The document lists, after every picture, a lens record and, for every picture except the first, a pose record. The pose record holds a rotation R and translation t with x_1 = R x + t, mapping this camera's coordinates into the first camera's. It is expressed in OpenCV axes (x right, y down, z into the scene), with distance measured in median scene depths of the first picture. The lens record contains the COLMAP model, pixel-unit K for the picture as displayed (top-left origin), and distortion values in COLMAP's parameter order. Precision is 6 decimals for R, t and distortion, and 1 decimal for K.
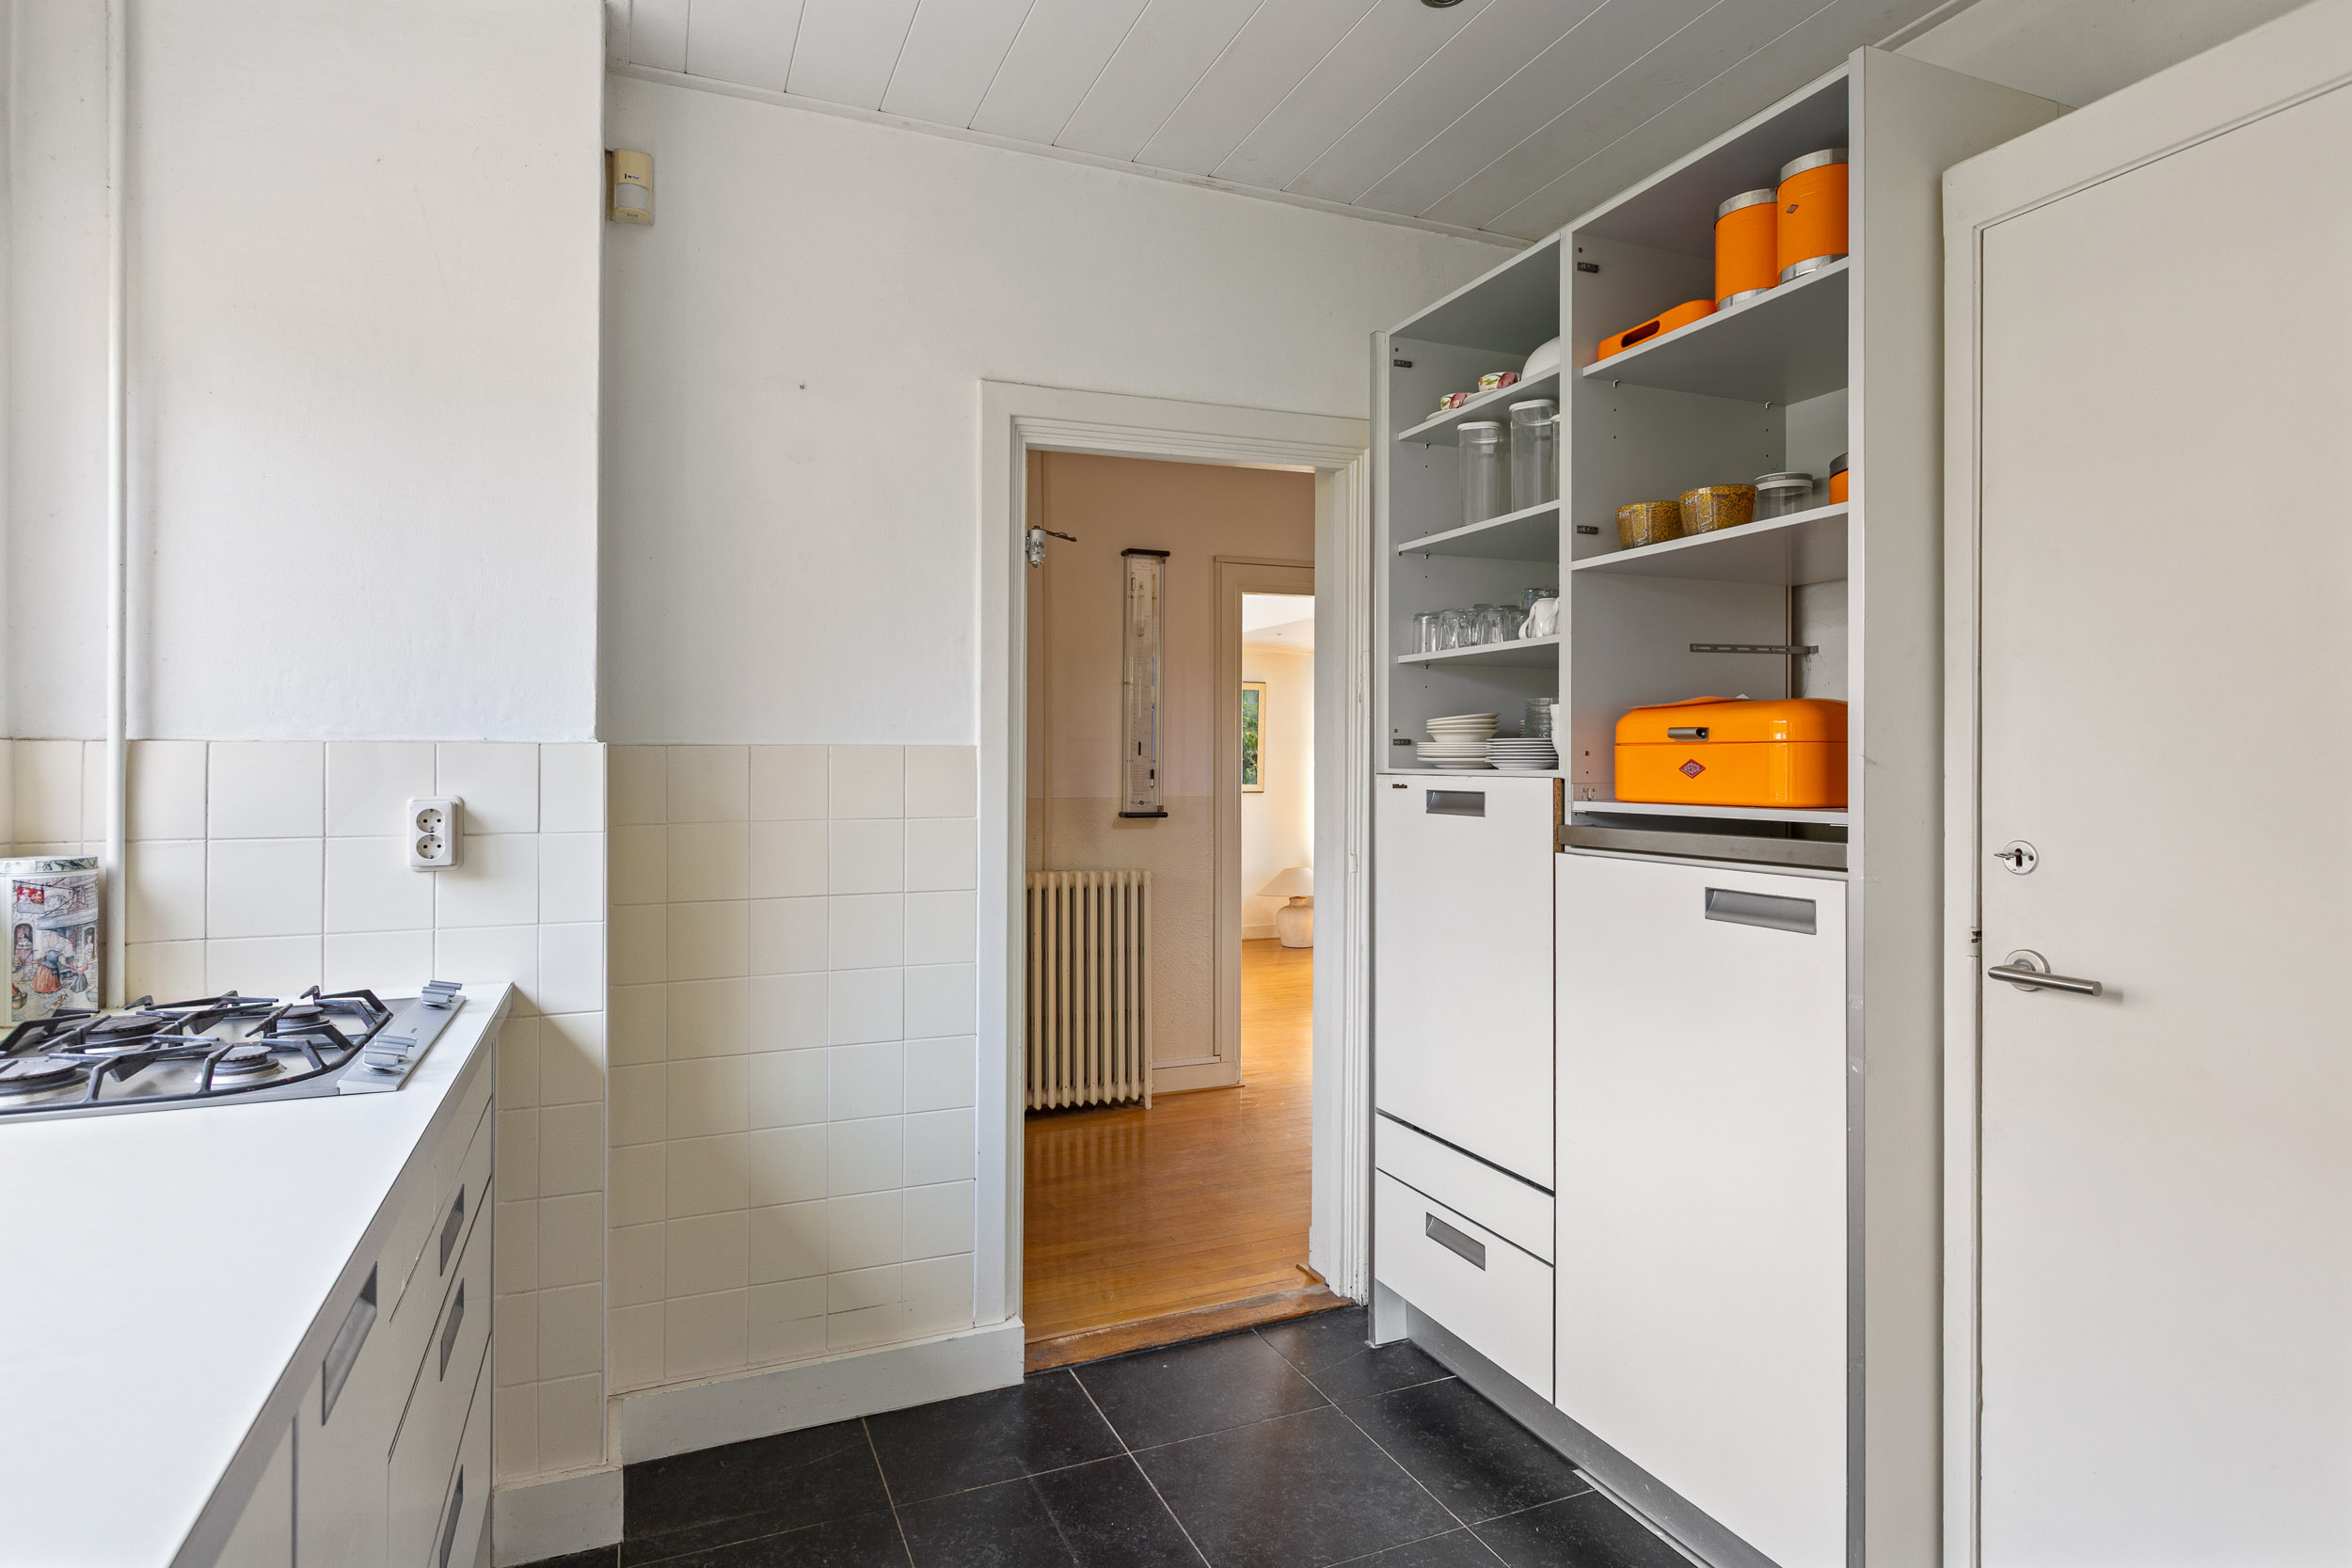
lens RADIAL K [[1257.7, 0, 1175.5], [0, 1257.7, 774.0], [0, 0, 1]] dist [0.001559, 0.000054]
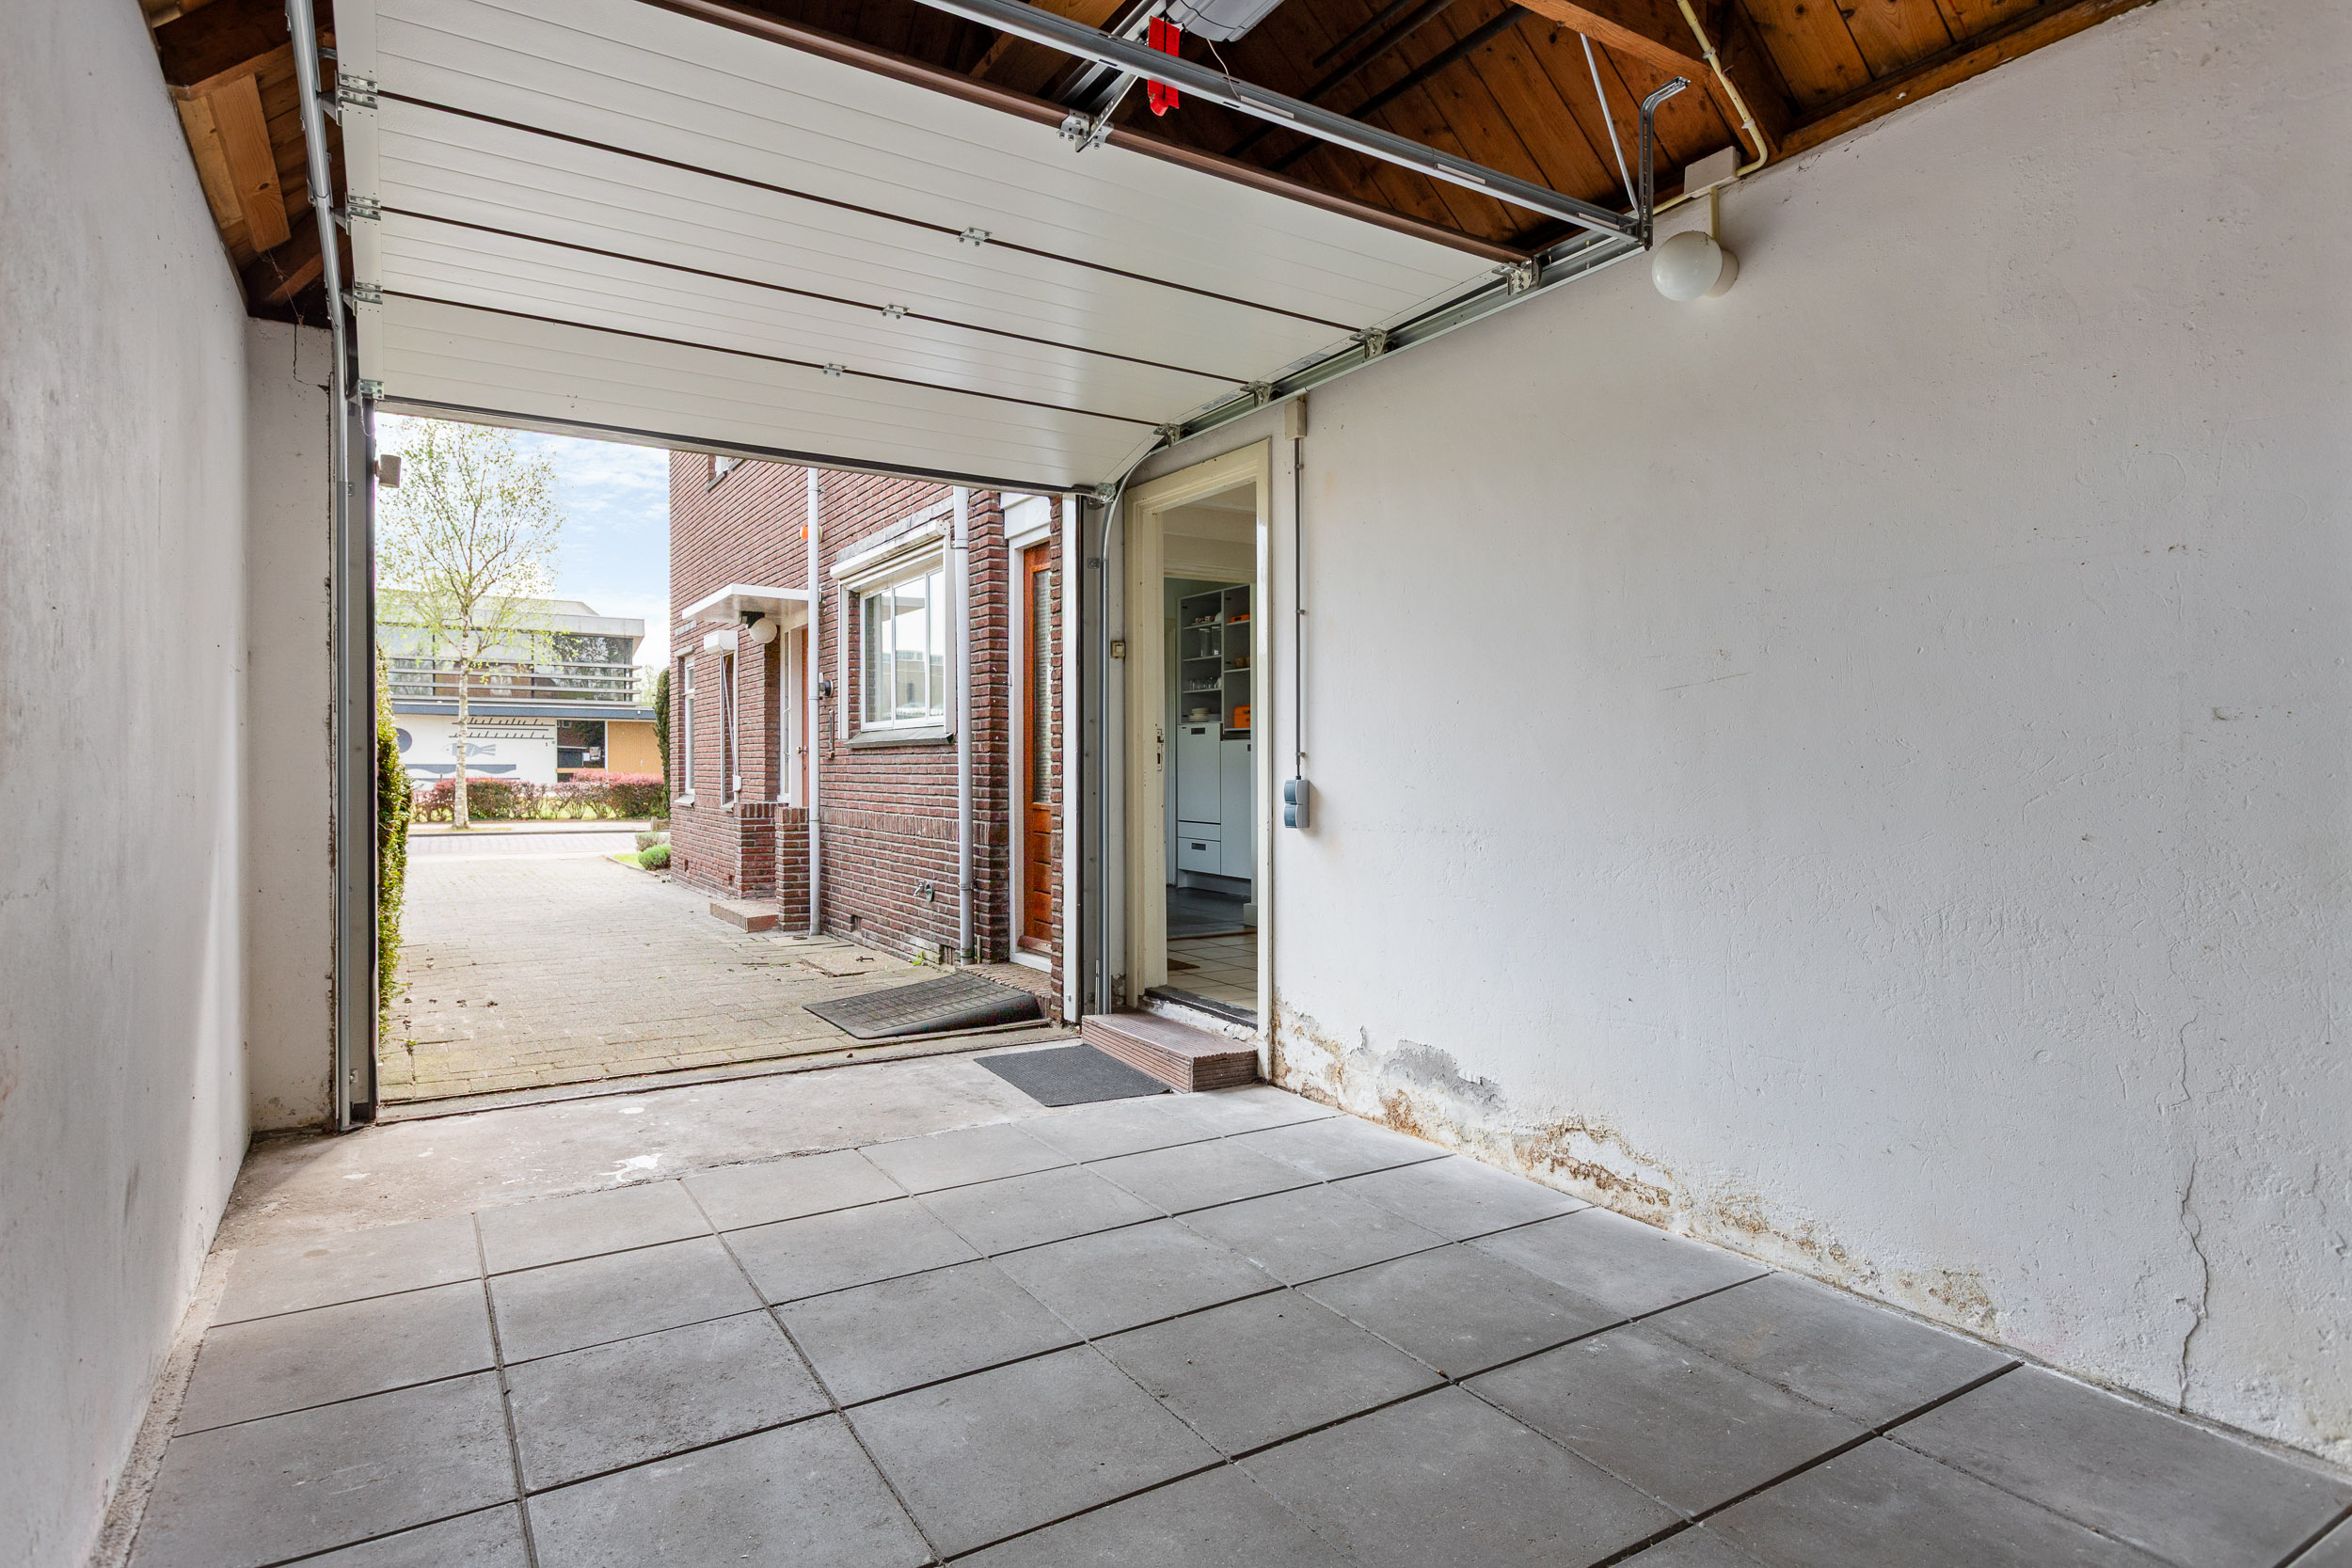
lens RADIAL K [[1257.7, 0, 1176.3], [0, 1257.7, 778.0], [0, 0, 1]] dist [0.001559, 0.000054]
pose [[0.988980, -0.006683, 0.147896, -0.418197], [0.006387, 0.999977, 0.002475, 0.160466], [-0.147909, -0.001503, 0.989000, -2.839005]]
